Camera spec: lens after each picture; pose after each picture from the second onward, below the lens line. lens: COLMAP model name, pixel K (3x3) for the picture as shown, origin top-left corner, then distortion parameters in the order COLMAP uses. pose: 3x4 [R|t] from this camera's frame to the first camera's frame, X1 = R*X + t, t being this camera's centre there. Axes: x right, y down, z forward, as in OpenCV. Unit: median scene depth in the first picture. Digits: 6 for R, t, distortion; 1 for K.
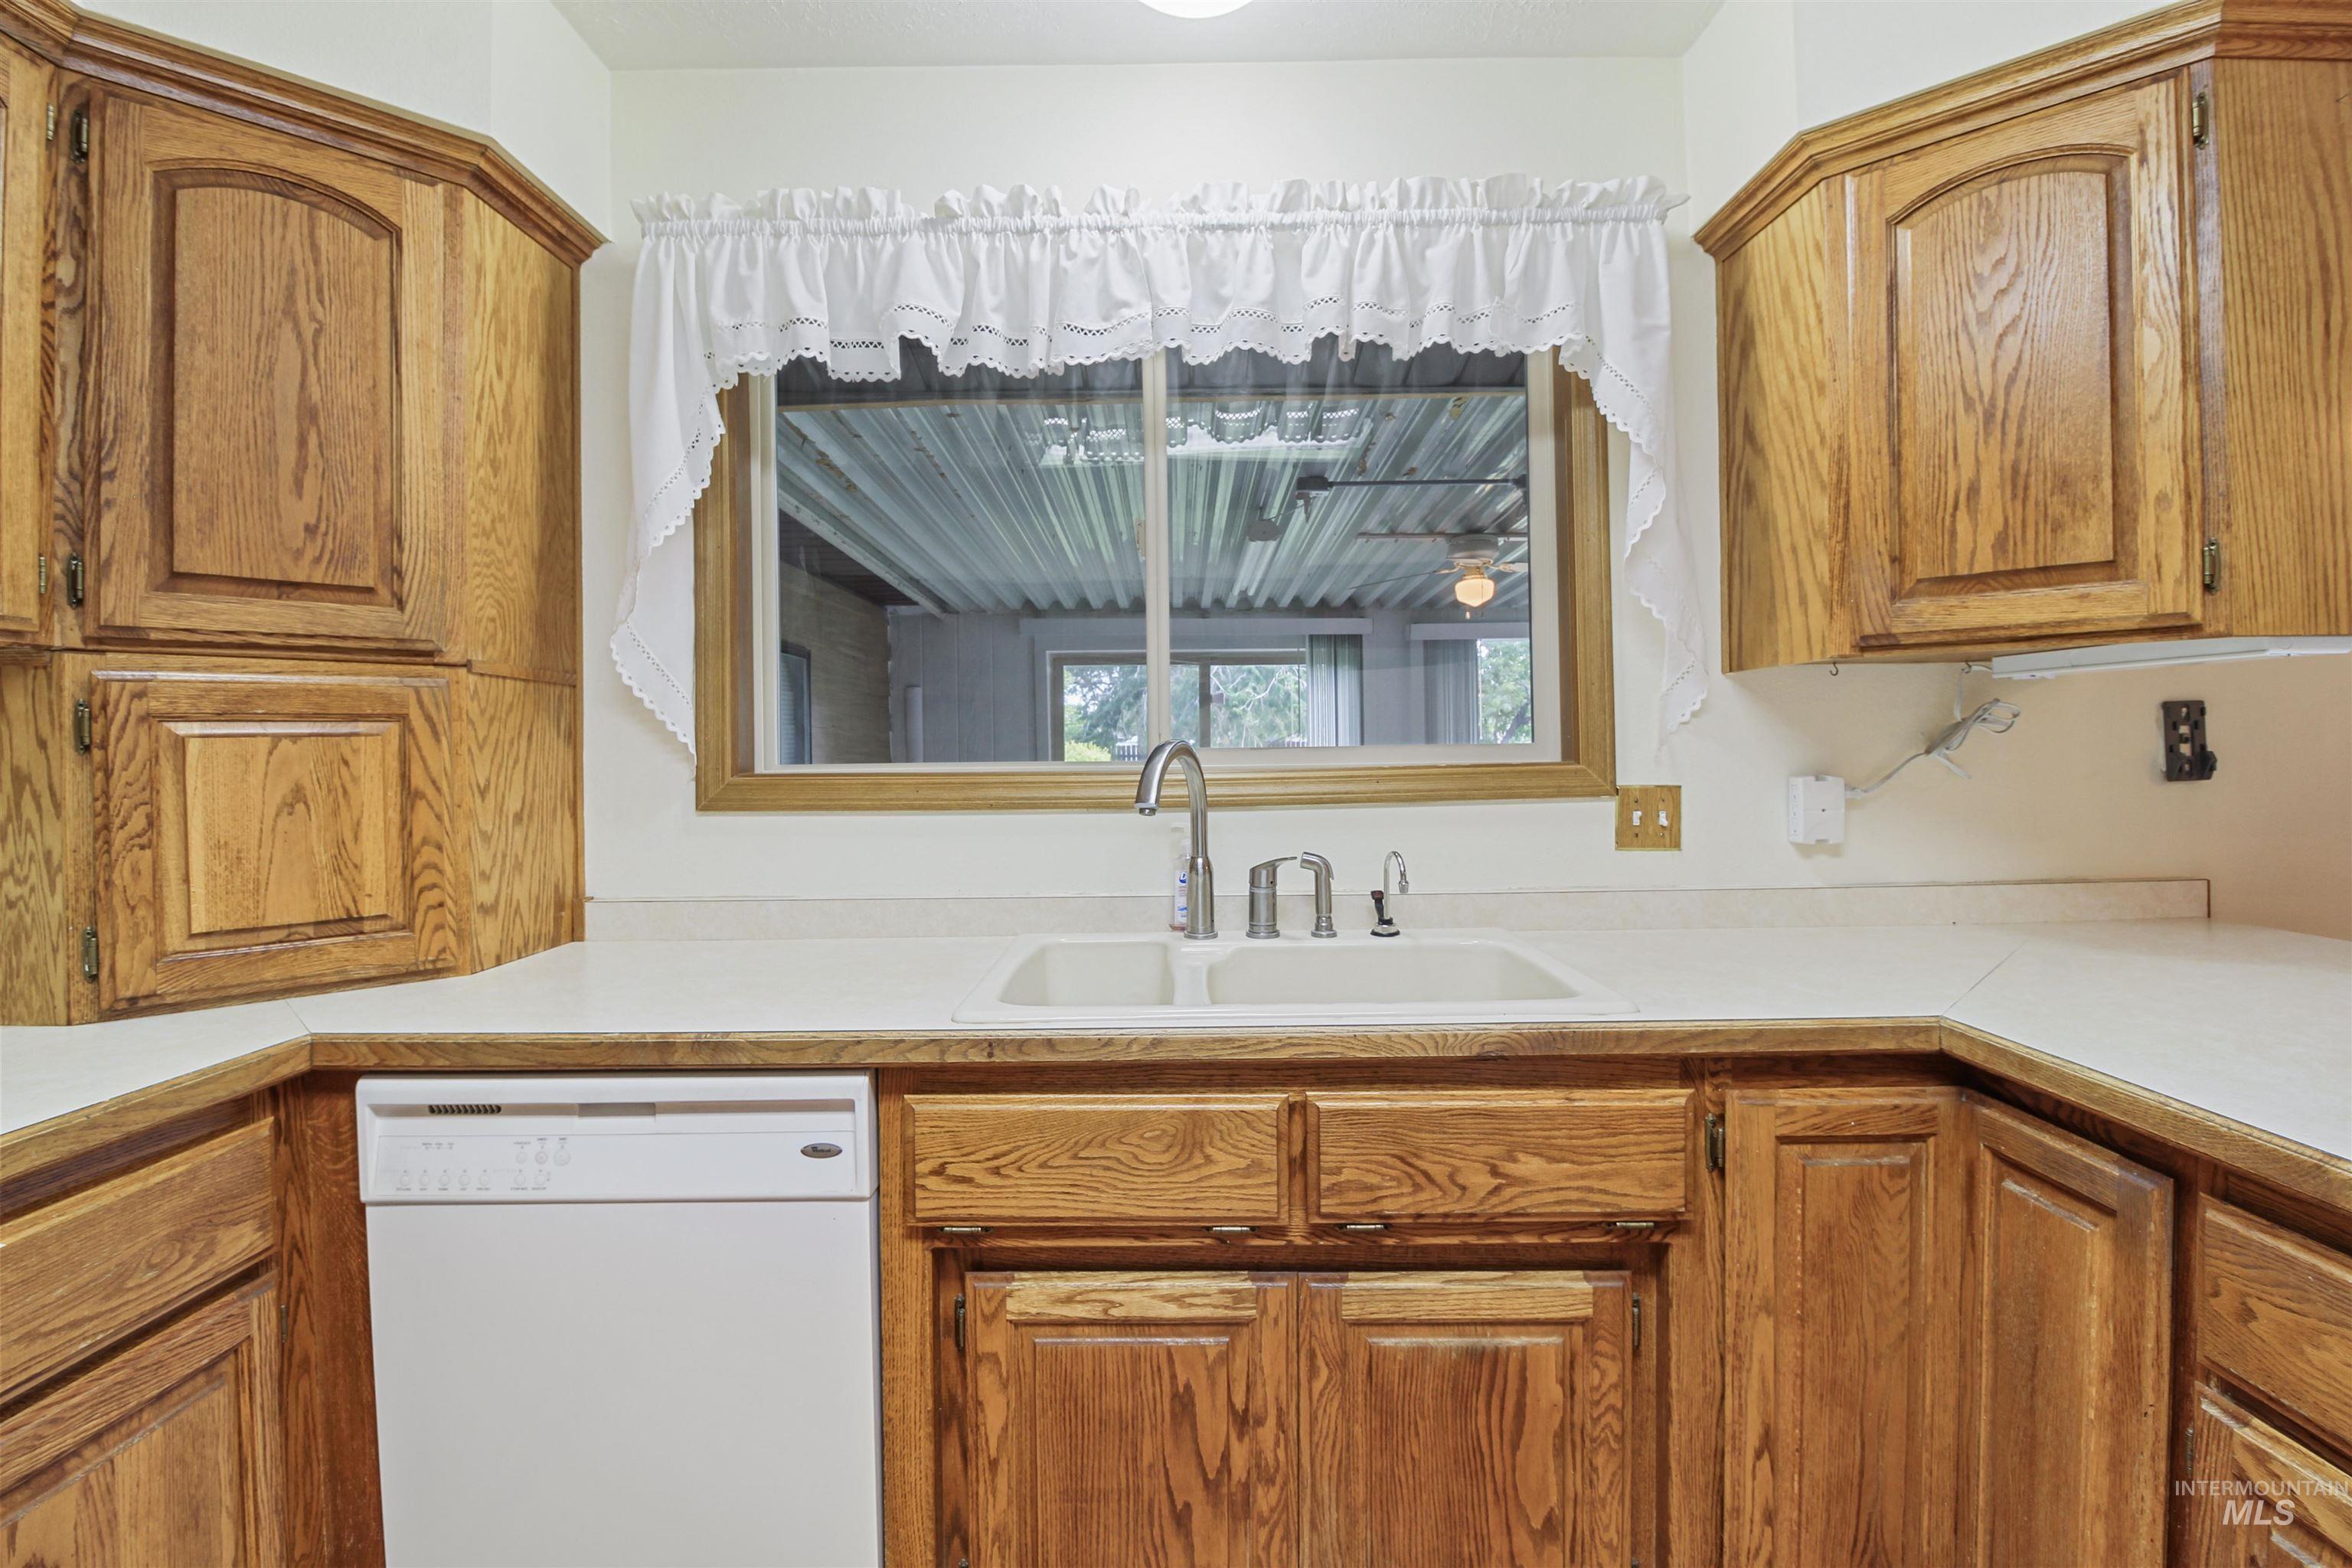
lens RADIAL K [[1086.5, 0, 1170.1], [0, 1086.5, 758.3], [0, 0, 1]] dist [-0.001533, -0.012406]
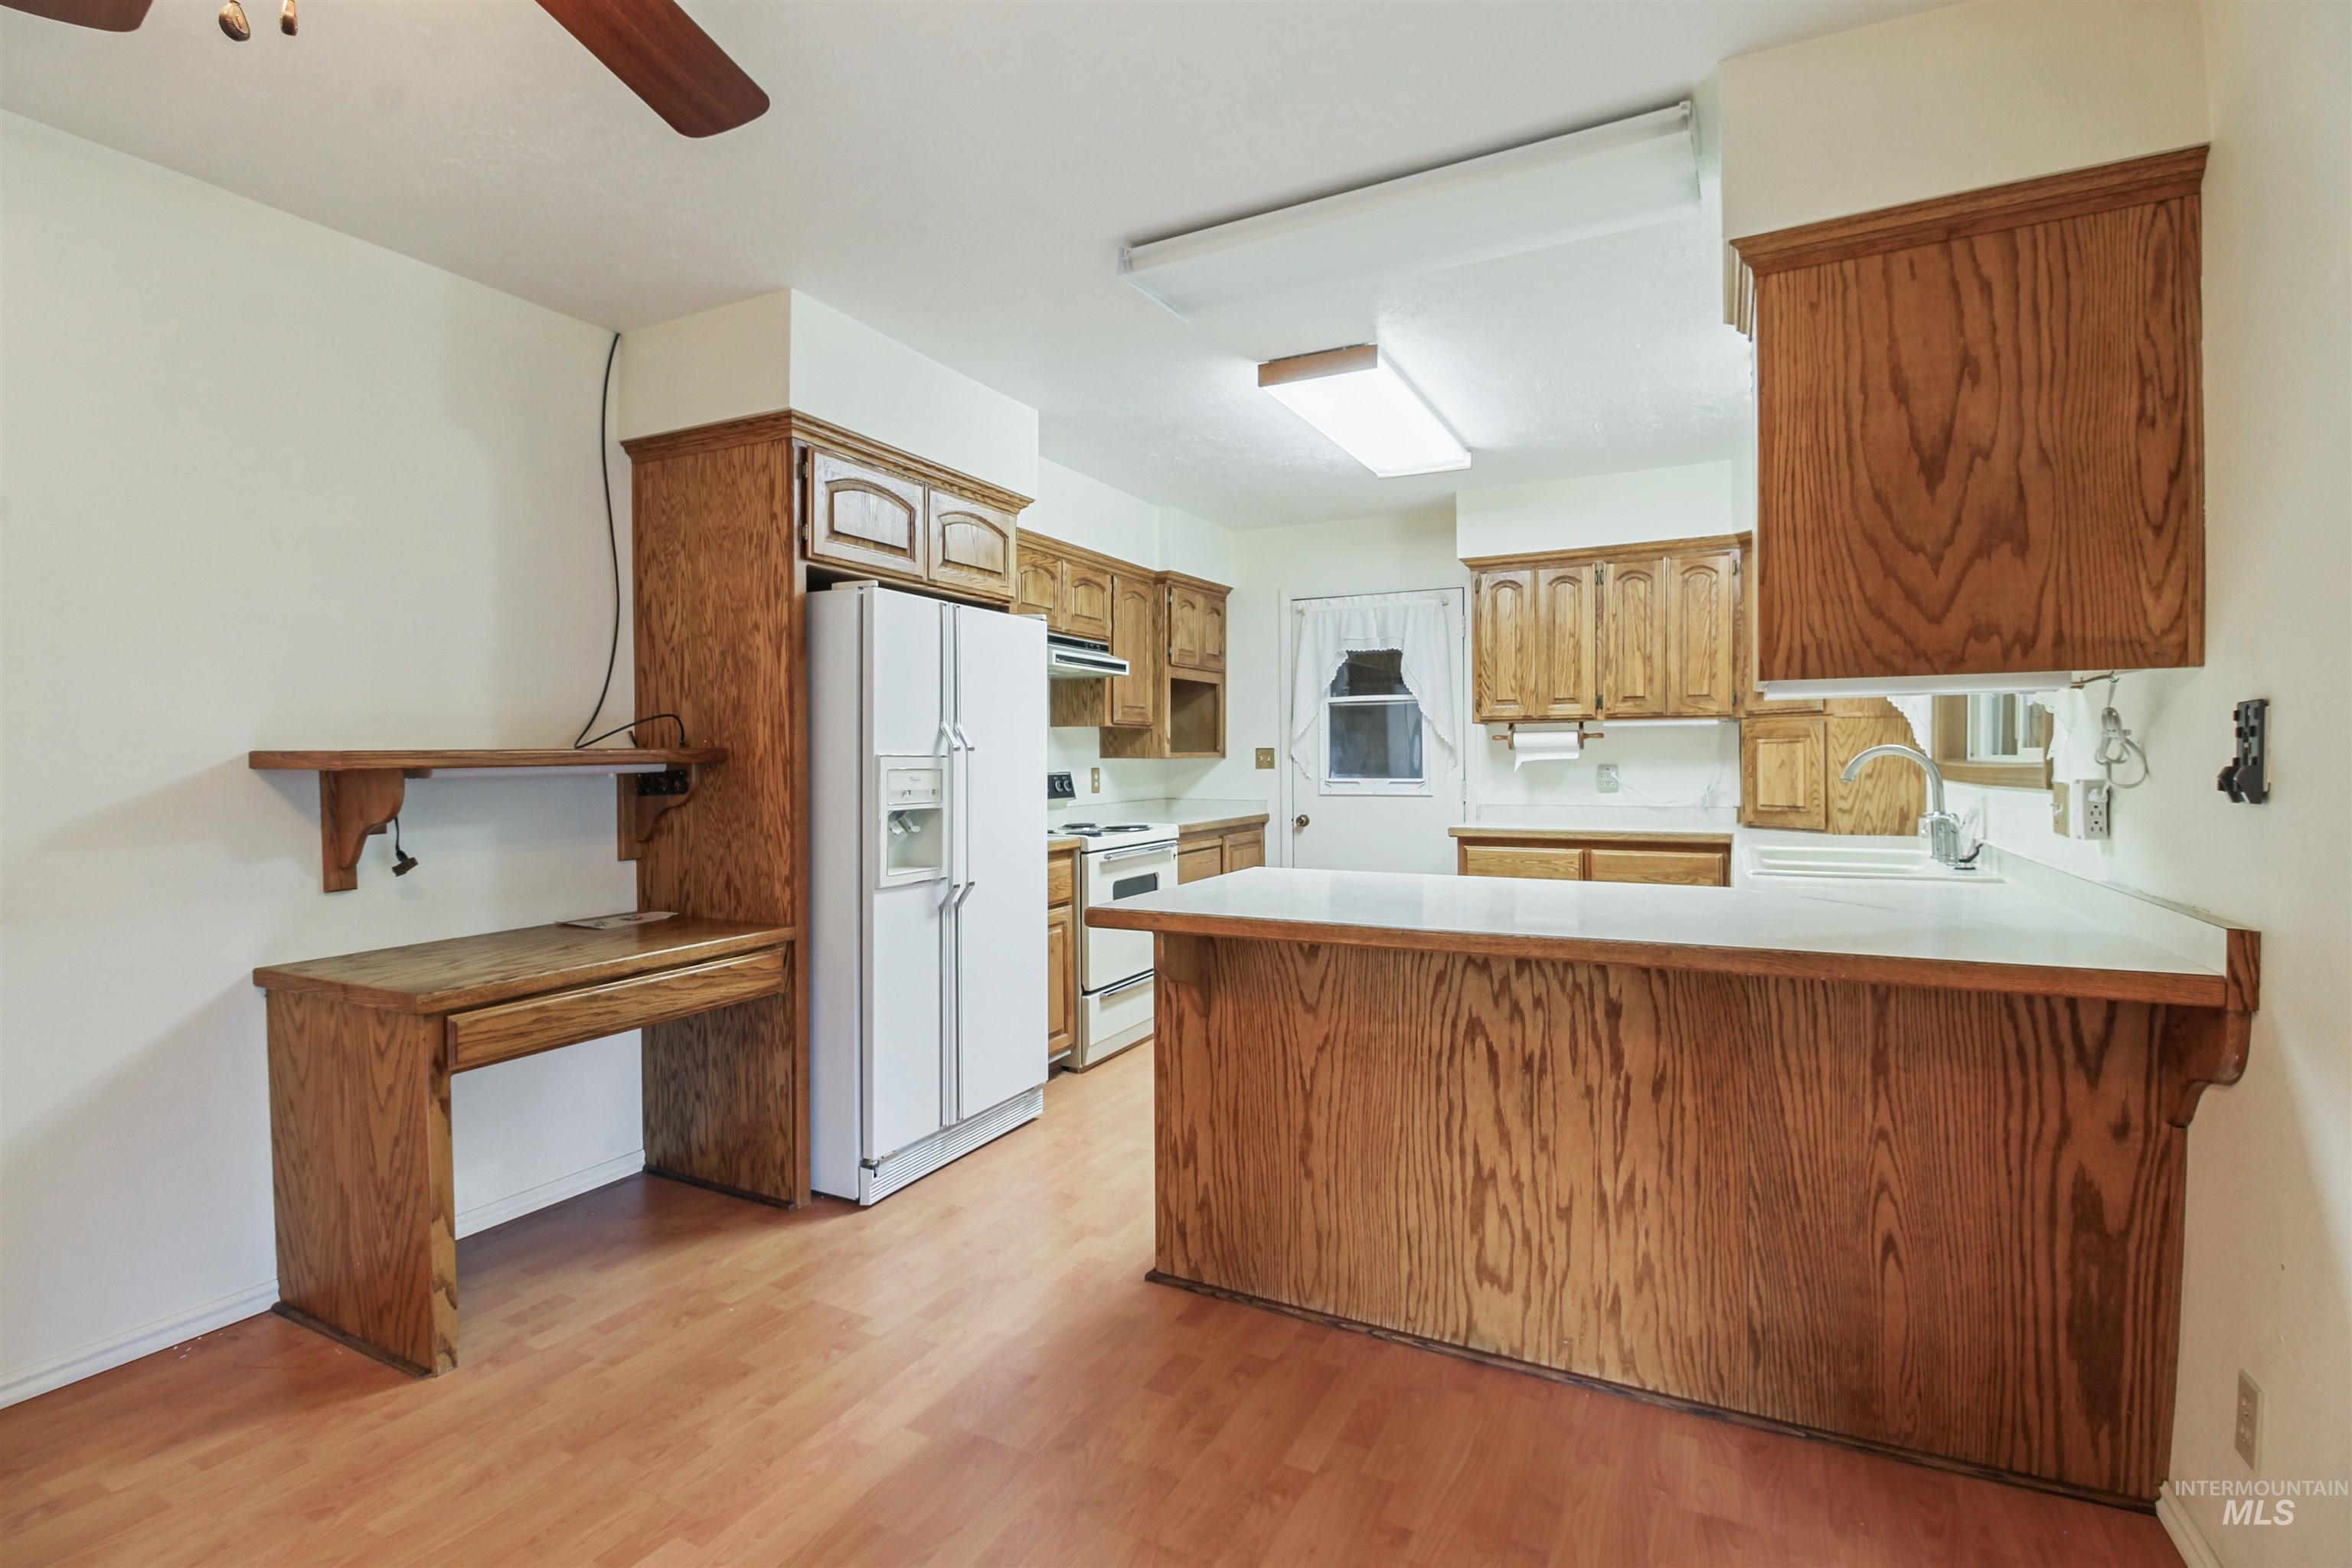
lens RADIAL K [[1086.5, 0, 1170.1], [0, 1086.5, 758.3], [0, 0, 1]] dist [-0.001533, -0.012406]
pose [[-0.459062, 0.017910, -0.888224, 2.492295], [0.006679, 0.999838, 0.016709, -0.037532], [0.888379, 0.001738, -0.459108, 0.827605]]
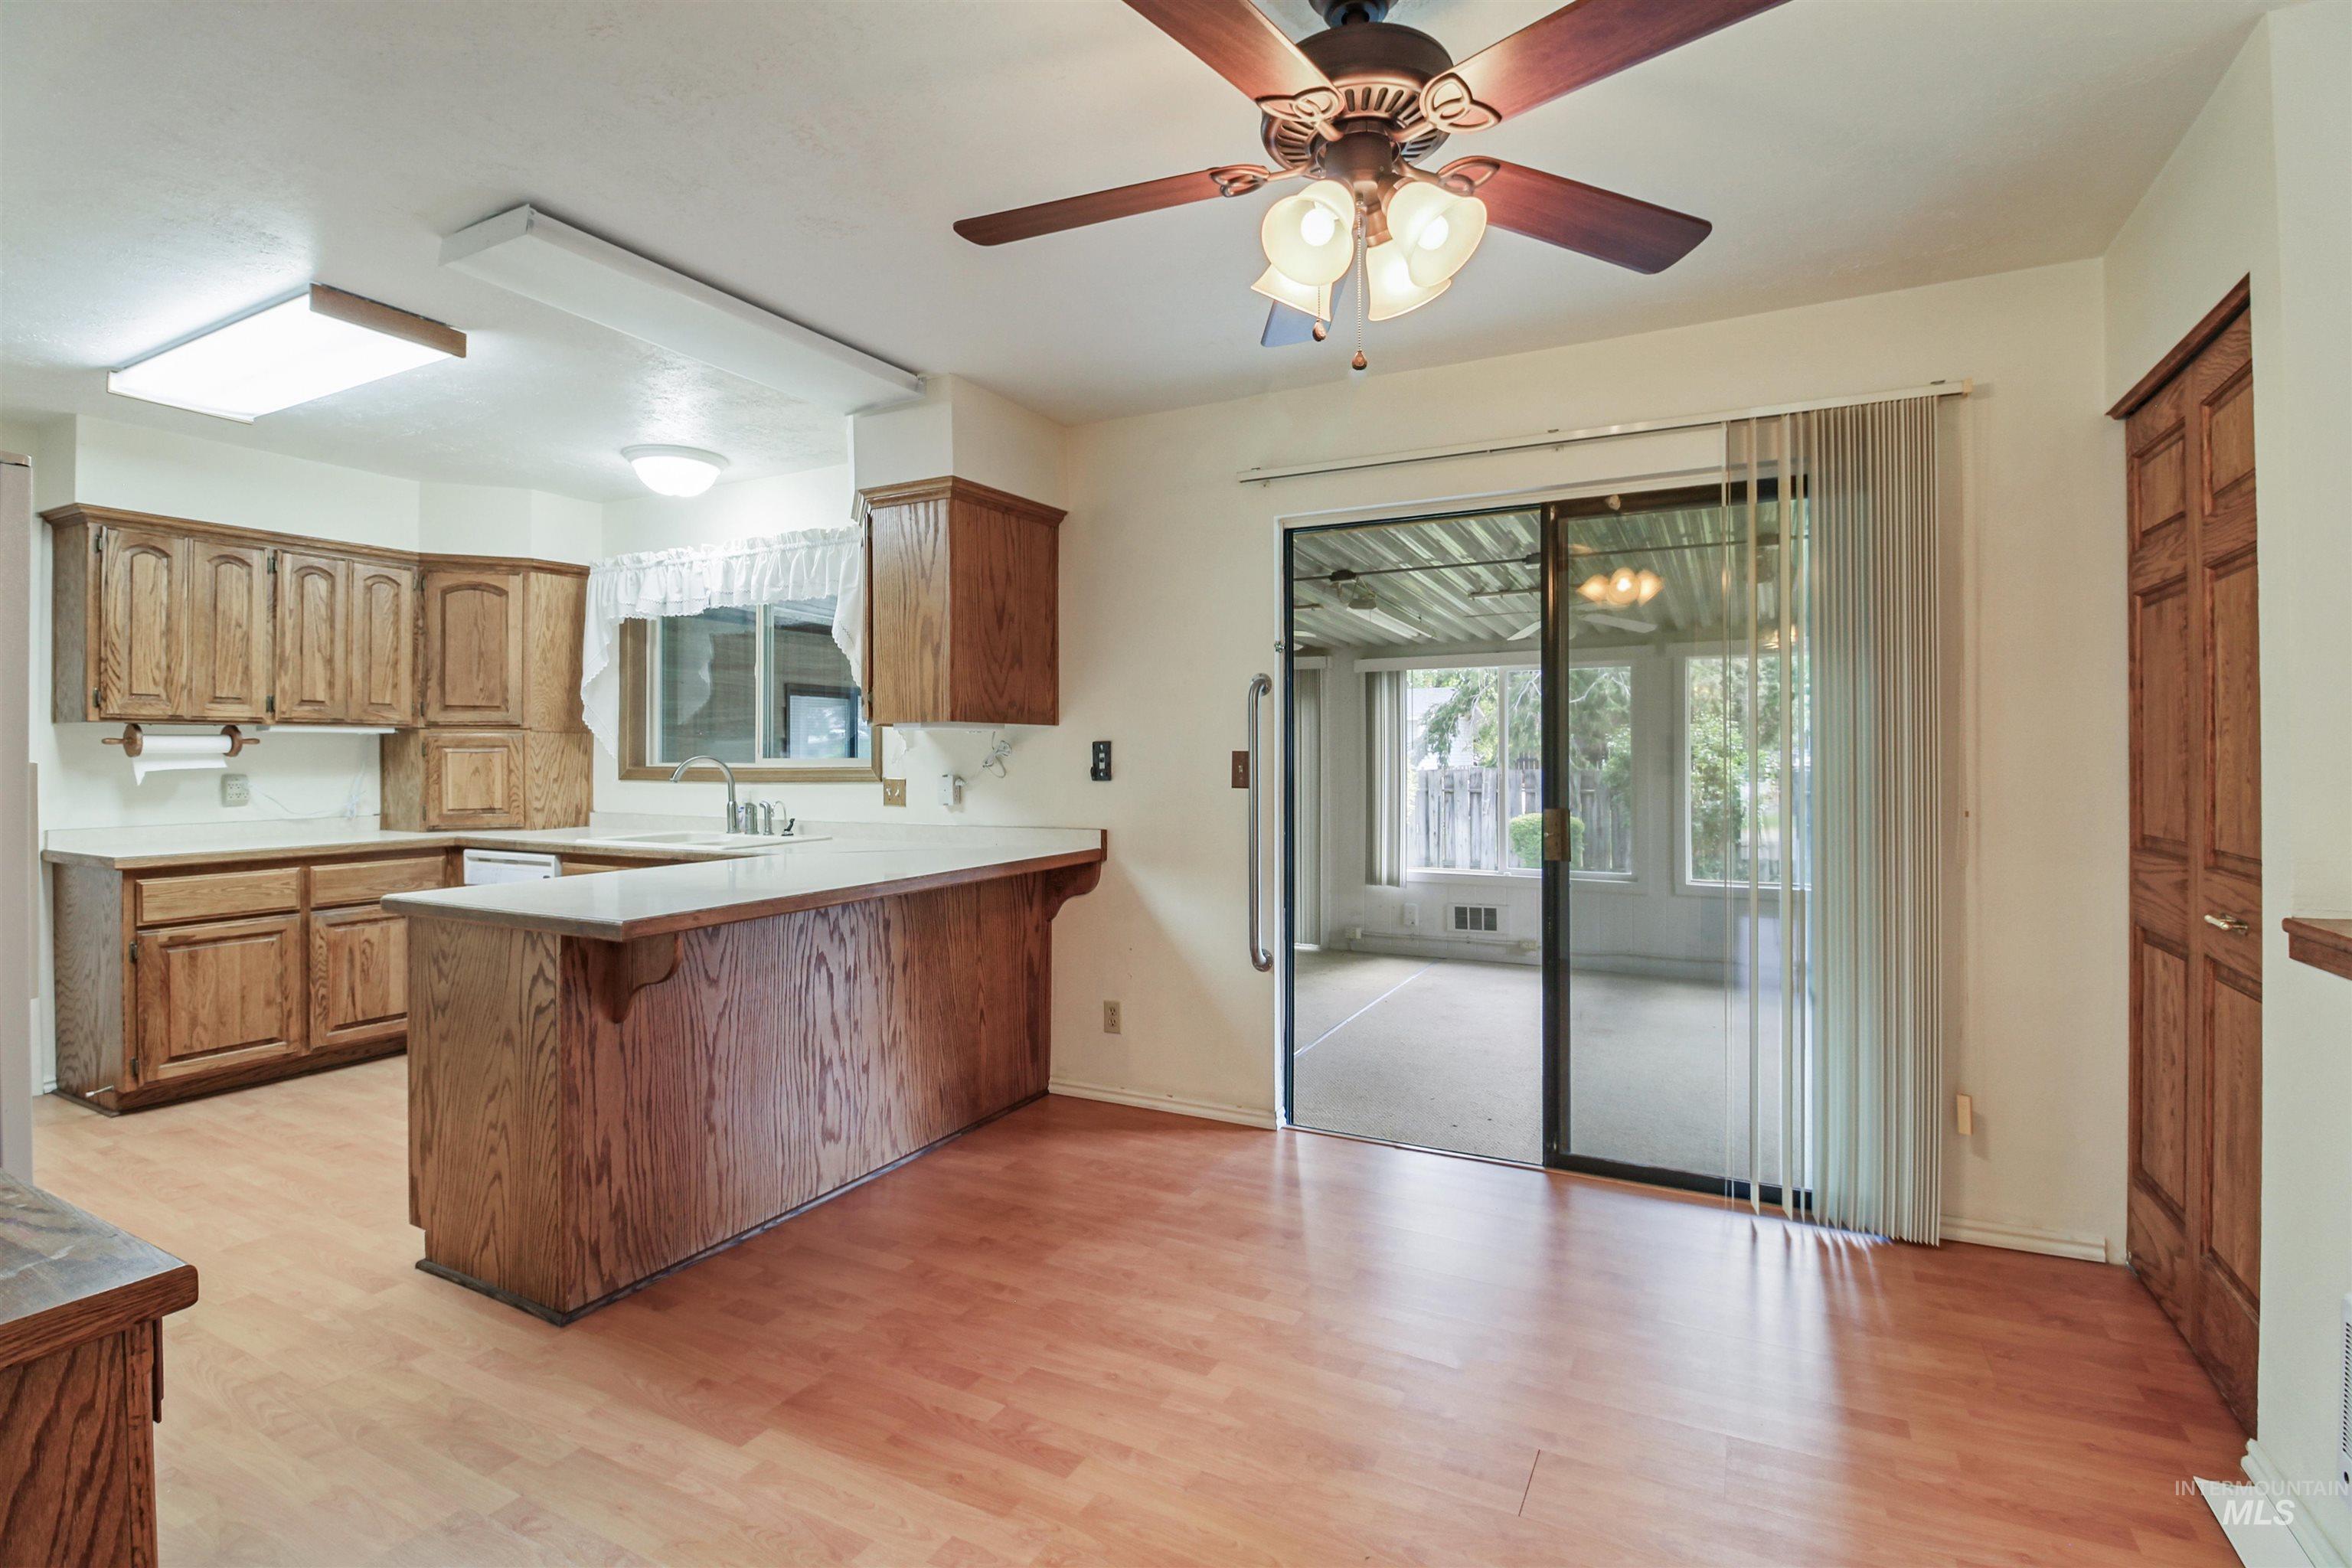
lens RADIAL K [[1103.9, 0, 1191.1], [0, 1103.9, 755.1], [0, 0, 1]] dist [0.000495, -0.013766]
pose [[0.891405, 0.011018, -0.453073, 2.548386], [-0.012514, 0.999922, -0.000304, -0.036569], [0.453035, 0.005941, 0.891473, -0.973108]]
